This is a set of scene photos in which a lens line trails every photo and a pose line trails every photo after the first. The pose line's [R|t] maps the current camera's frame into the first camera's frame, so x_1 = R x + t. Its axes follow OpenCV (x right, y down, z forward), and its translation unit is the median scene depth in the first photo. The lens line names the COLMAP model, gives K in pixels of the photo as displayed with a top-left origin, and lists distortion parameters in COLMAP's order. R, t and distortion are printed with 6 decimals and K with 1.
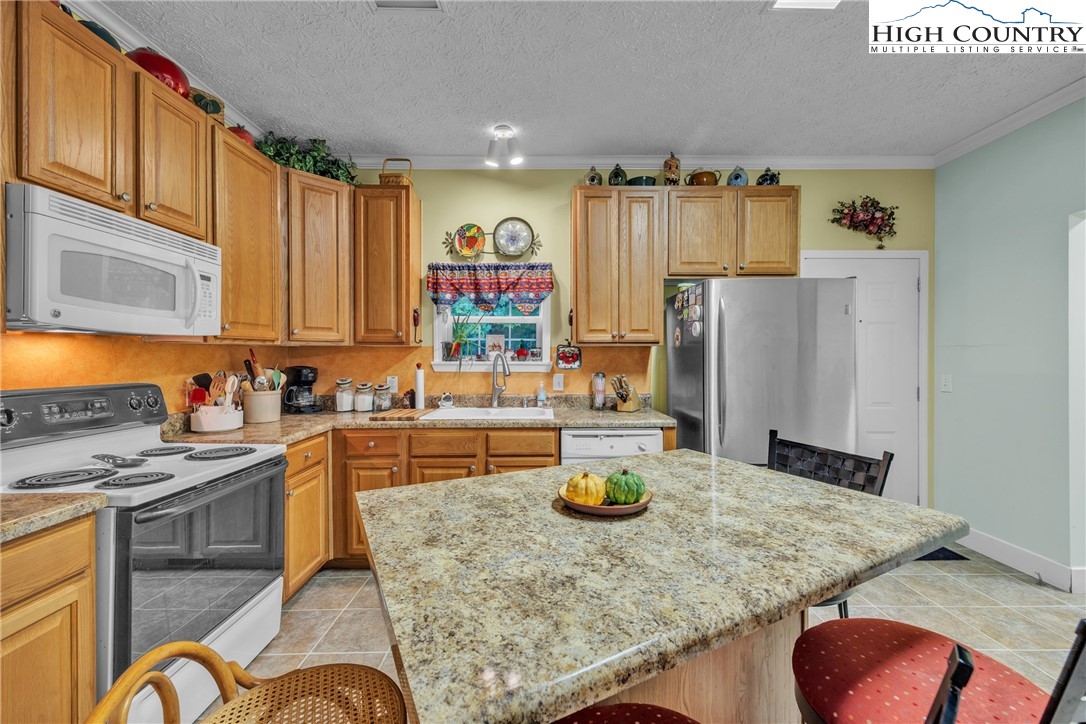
lens RADIAL K [[418.9, 0, 543.0], [0, 418.9, 362.0], [0, 0, 1]] dist [-0.000609, -0.000105]
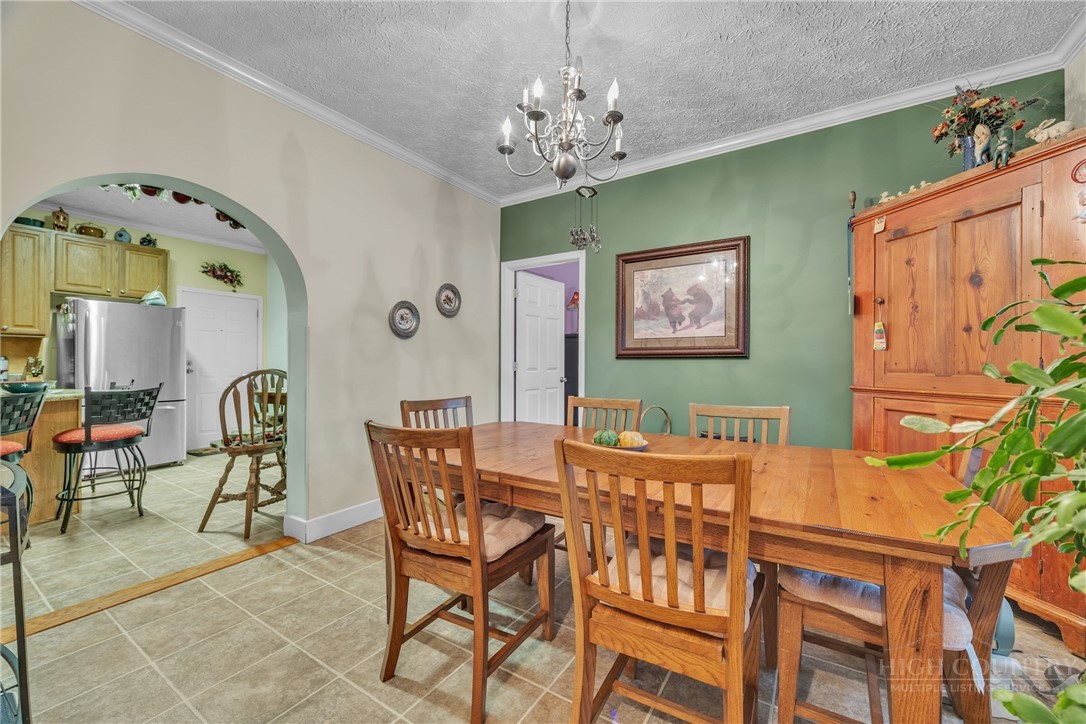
lens RADIAL K [[418.9, 0, 543.0], [0, 418.9, 362.0], [0, 0, 1]] dist [-0.000609, -0.000105]
pose [[0.553720, 0.004679, 0.832690, 0.021606], [0.002791, 0.999968, -0.007475, 0.063072], [-0.832698, 0.006463, 0.553690, -1.247131]]
